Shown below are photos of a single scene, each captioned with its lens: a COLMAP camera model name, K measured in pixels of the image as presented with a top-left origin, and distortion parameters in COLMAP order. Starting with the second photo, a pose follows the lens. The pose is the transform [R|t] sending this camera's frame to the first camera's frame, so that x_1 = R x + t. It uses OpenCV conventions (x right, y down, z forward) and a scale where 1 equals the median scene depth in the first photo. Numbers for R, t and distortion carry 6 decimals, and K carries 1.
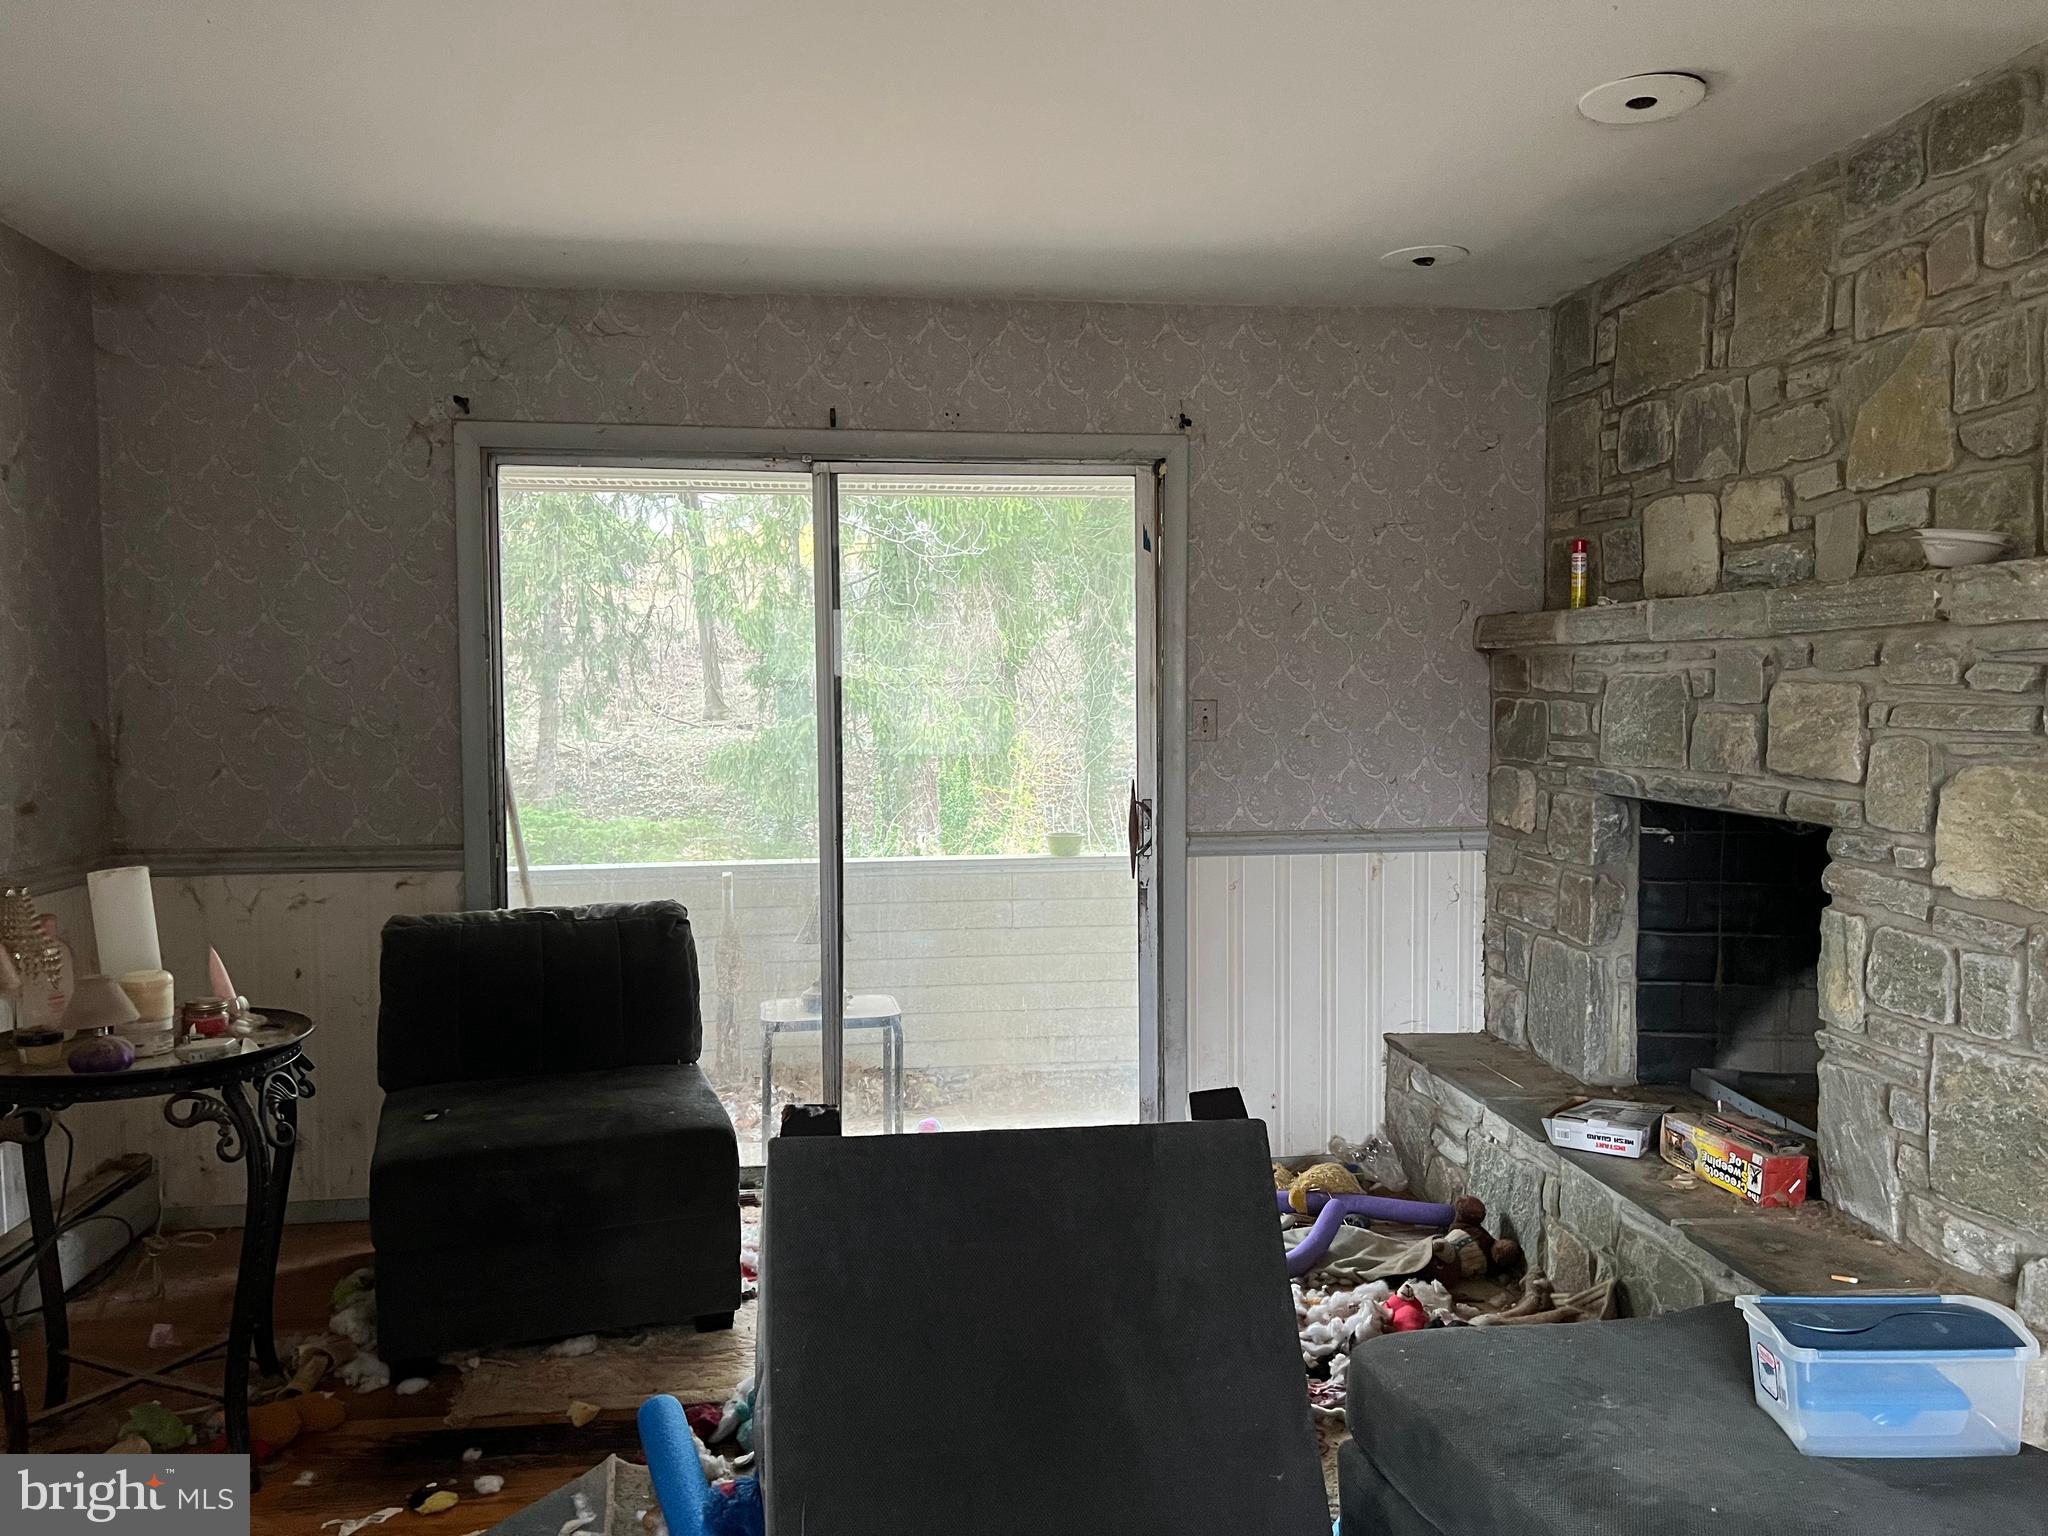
lens RADIAL K [[1534.4, 0, 1023.7], [0, 1534.4, 778.3], [0, 0, 1]] dist [0.063024, -0.076307]
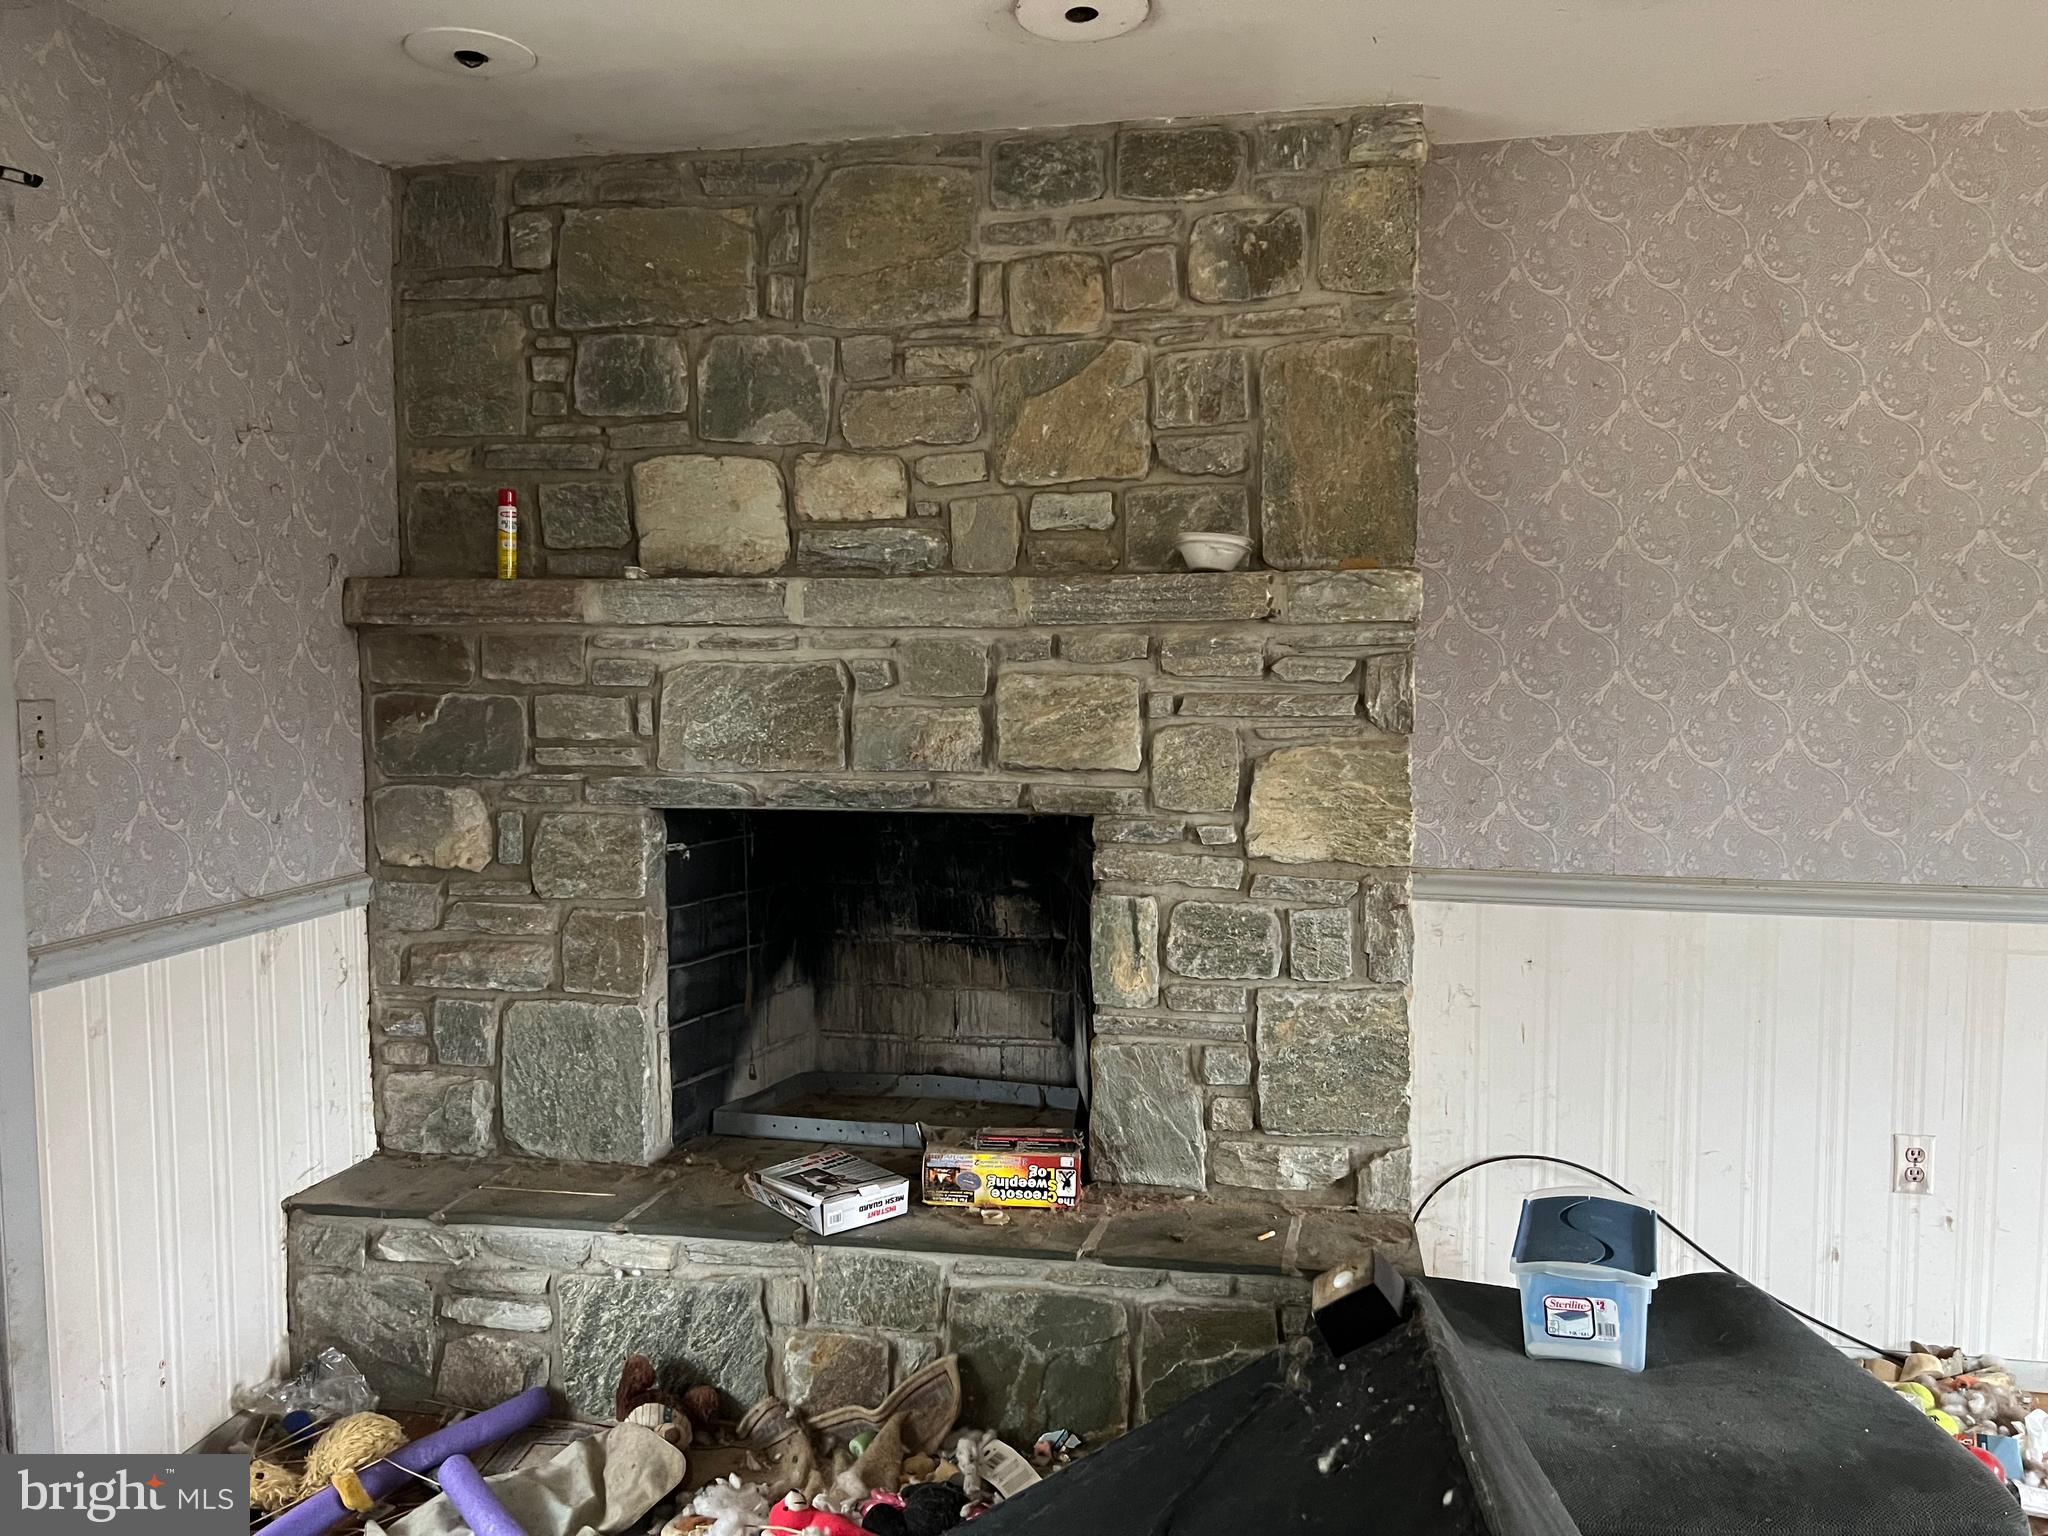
lens RADIAL K [[1534.4, 0, 1023.7], [0, 1534.4, 778.3], [0, 0, 1]] dist [0.063024, -0.076307]
pose [[0.289526, -0.065500, 0.954926, -0.437798], [0.058255, 0.997012, 0.050725, -0.045266], [-0.955396, 0.040943, 0.292477, 0.721508]]
